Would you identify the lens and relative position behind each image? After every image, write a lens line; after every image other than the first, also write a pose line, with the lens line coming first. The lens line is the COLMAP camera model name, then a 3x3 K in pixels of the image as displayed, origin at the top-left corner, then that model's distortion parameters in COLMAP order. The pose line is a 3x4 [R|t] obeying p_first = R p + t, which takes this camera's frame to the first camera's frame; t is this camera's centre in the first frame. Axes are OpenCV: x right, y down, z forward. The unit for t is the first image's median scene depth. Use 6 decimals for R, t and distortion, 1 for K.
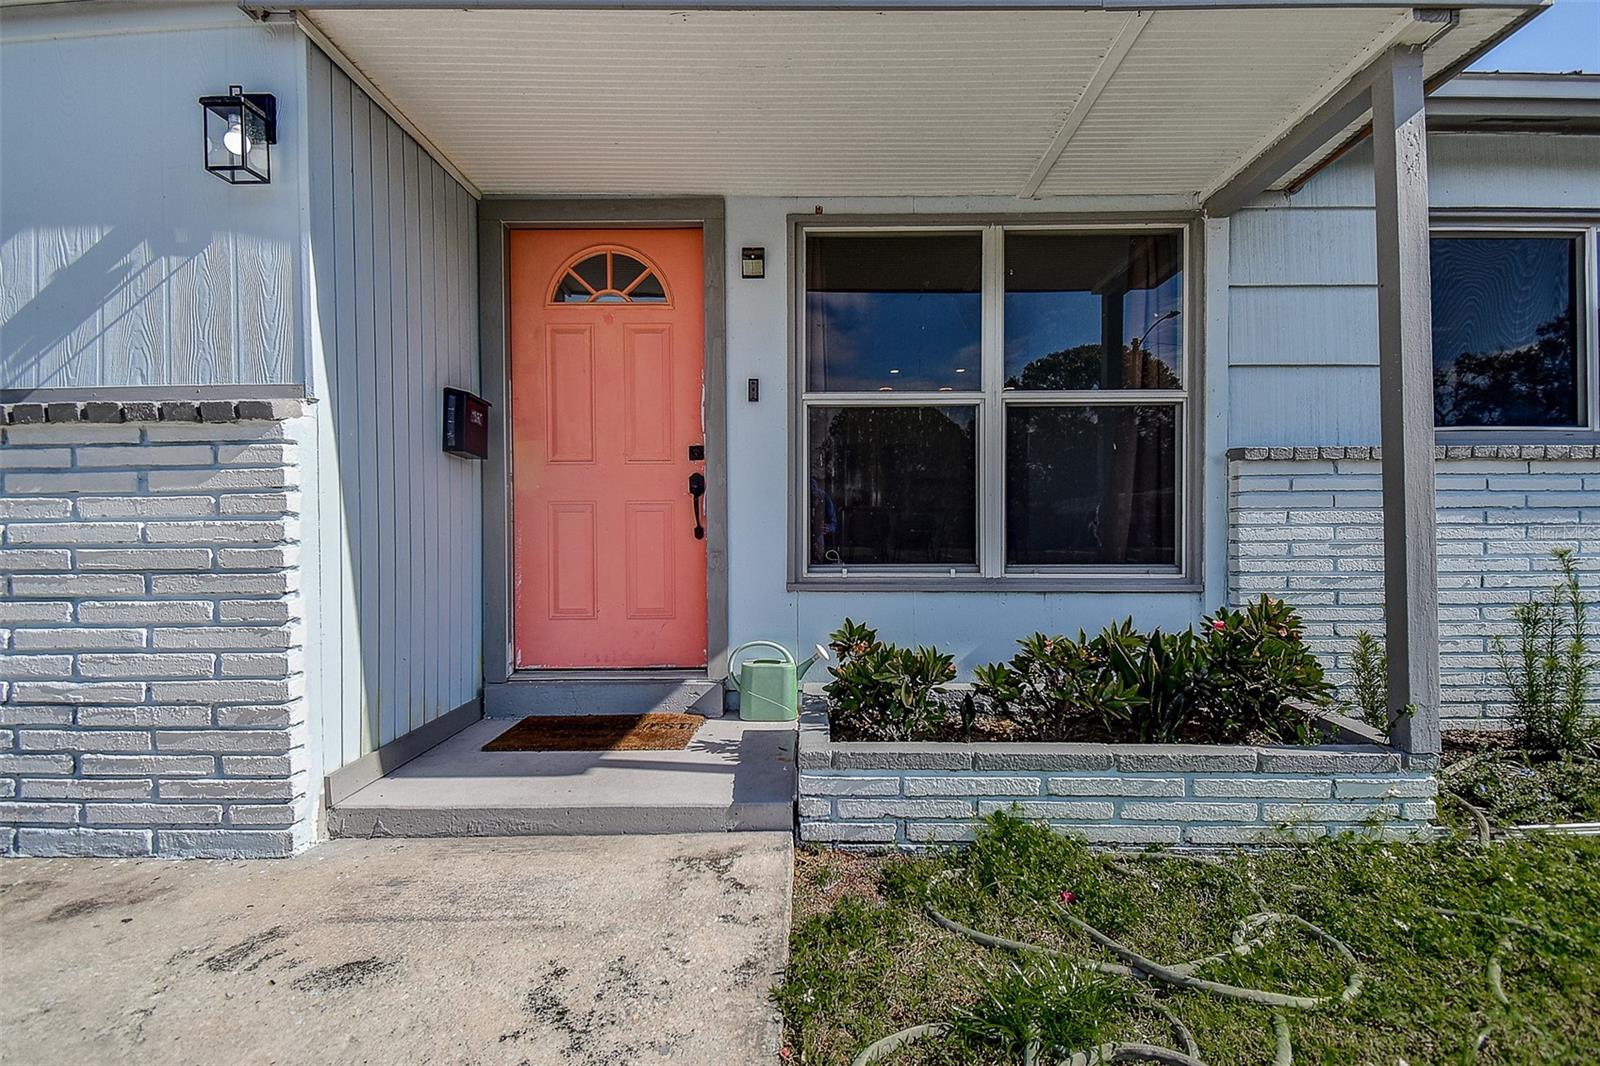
lens RADIAL K [[786.0, 0, 801.8], [0, 786.0, 530.9], [0, 0, 1]] dist [0.007828, -0.003351]
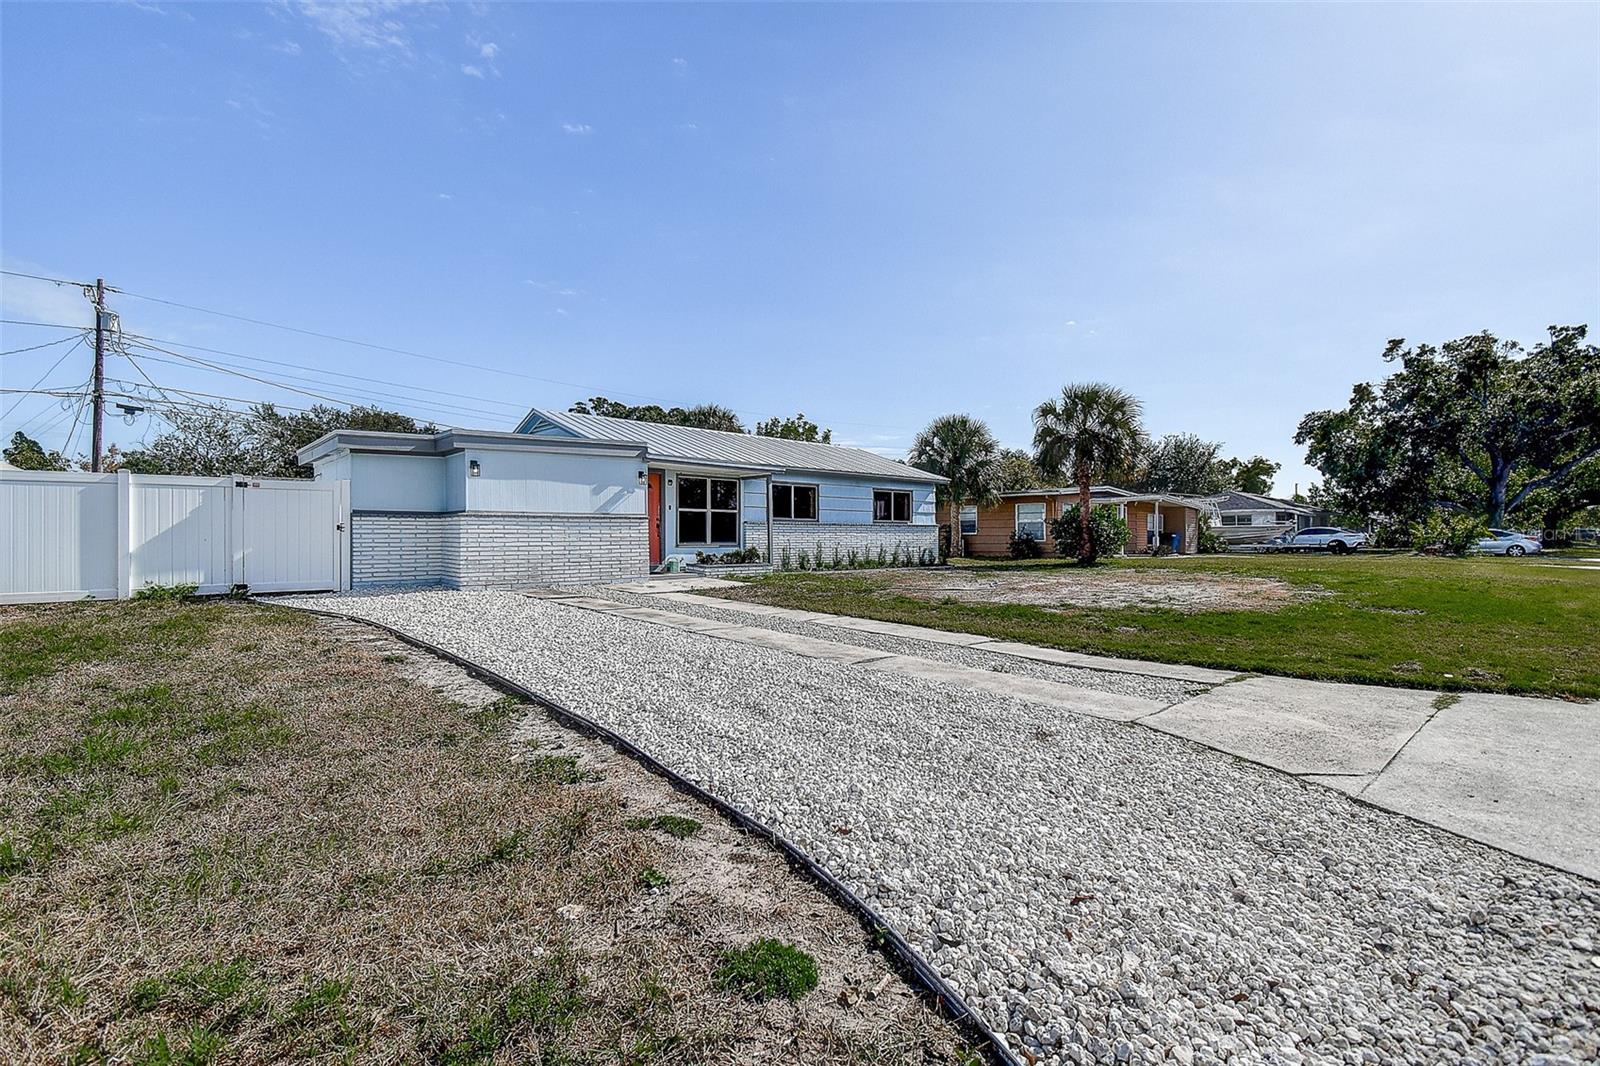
lens RADIAL K [[713.5, 0, 810.0], [0, 713.5, 539.6], [0, 0, 1]] dist [0.016045, -0.010061]
pose [[0.734718, -0.000296, 0.678373, -2.552265], [0.001043, 0.999999, -0.000693, 0.030660], [-0.678372, 0.001217, 0.734717, -3.037133]]
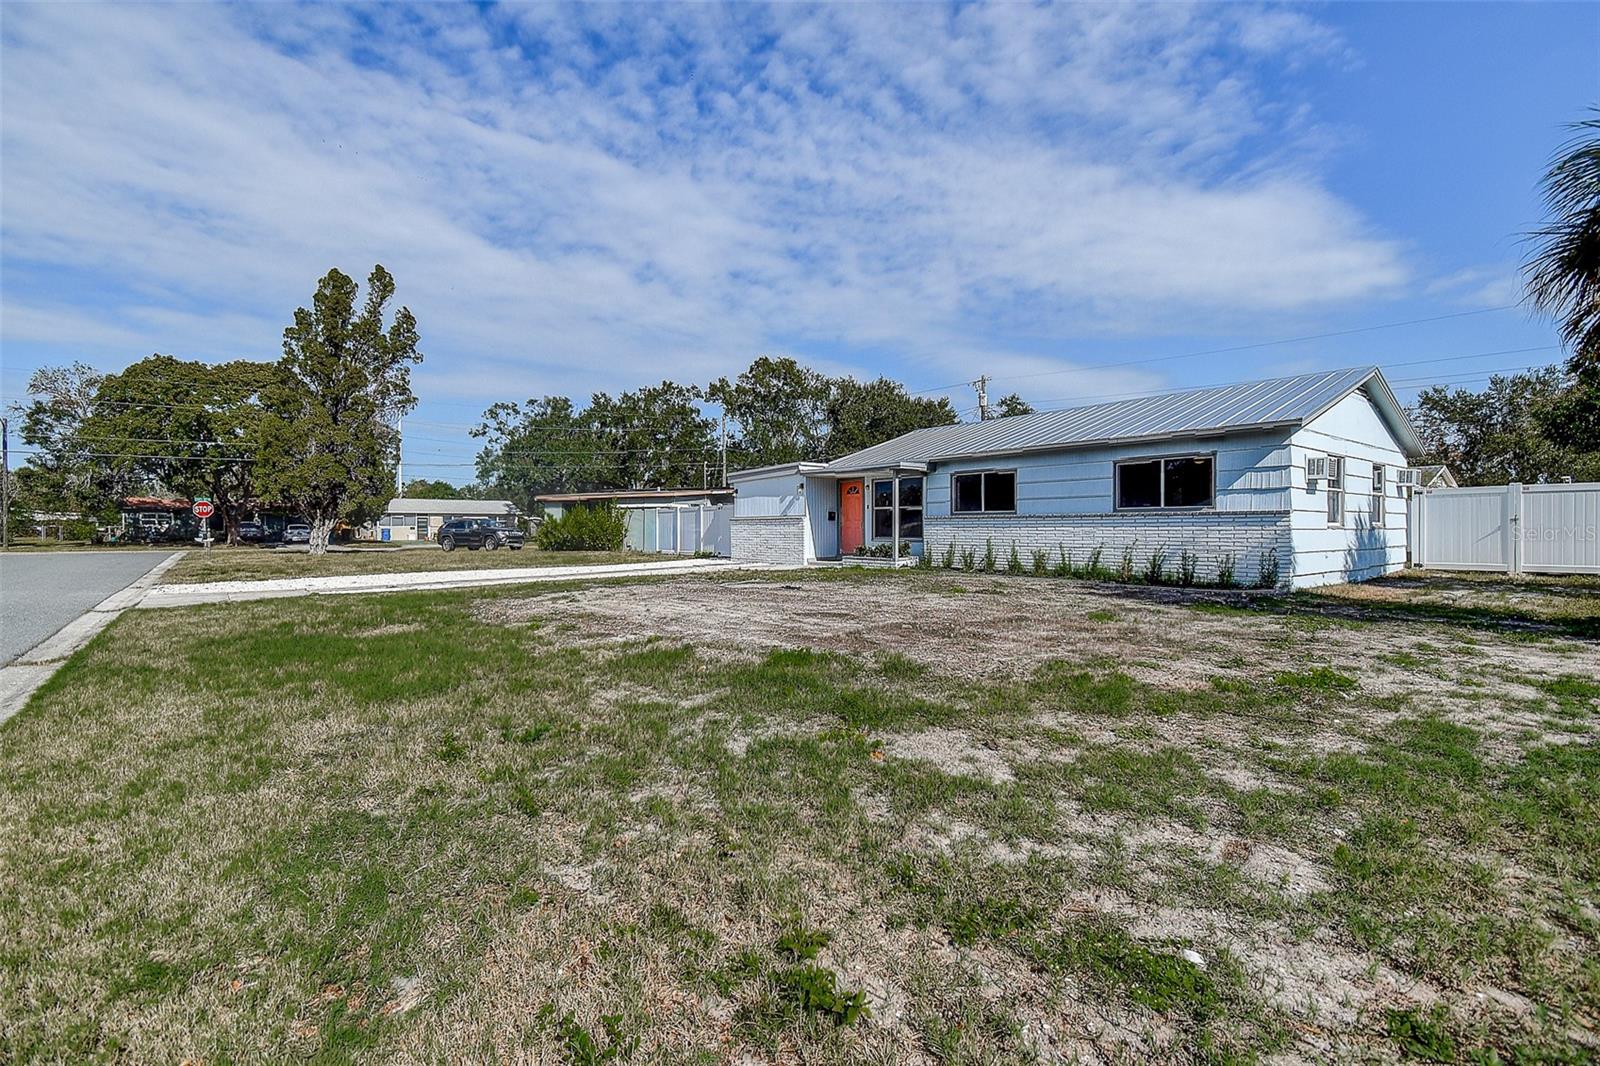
lens RADIAL K [[713.5, 0, 803.7], [0, 713.5, 532.0], [0, 0, 1]] dist [0.016045, -0.010061]
pose [[0.639330, 0.004163, -0.768921, 3.840299], [-0.001093, 0.999989, 0.004505, -0.019043], [0.768932, -0.002040, 0.639328, -2.896729]]
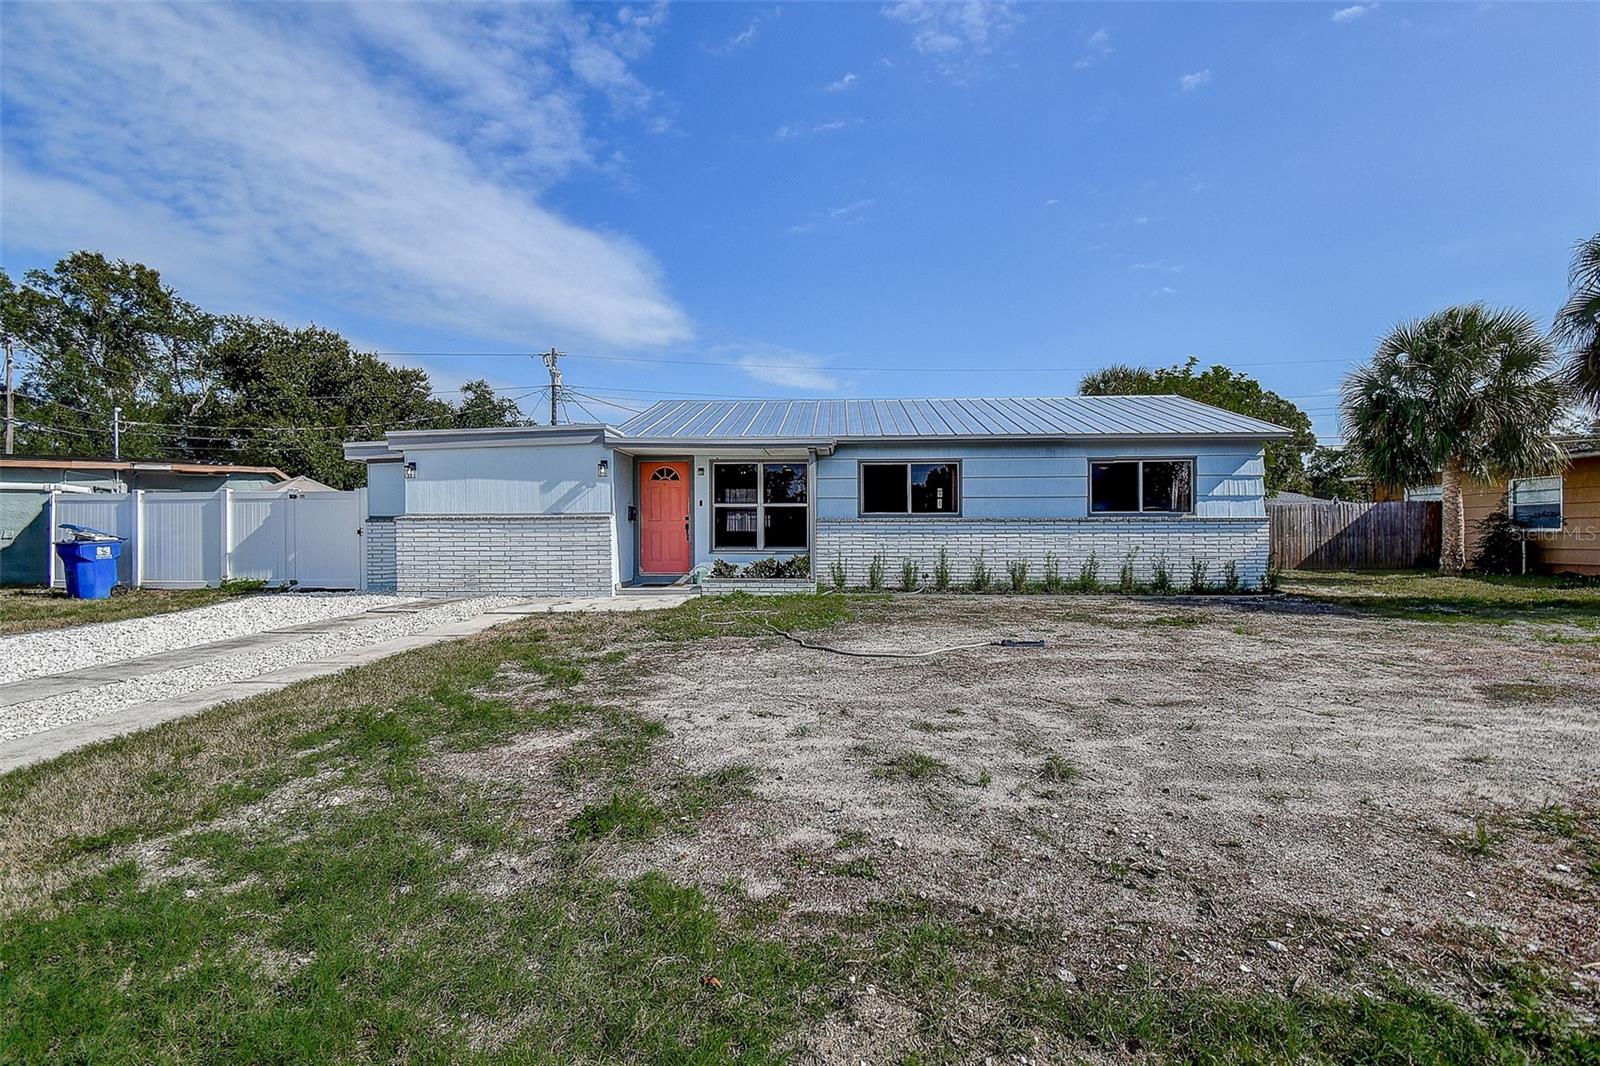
lens RADIAL K [[713.5, 0, 789.5], [0, 713.5, 521.4], [0, 0, 1]] dist [0.016045, -0.010061]
pose [[0.999000, 0.000230, -0.044707, 0.557132], [-0.001092, 0.999814, -0.019254, -0.018168], [0.044695, 0.019284, 0.998815, -2.631944]]
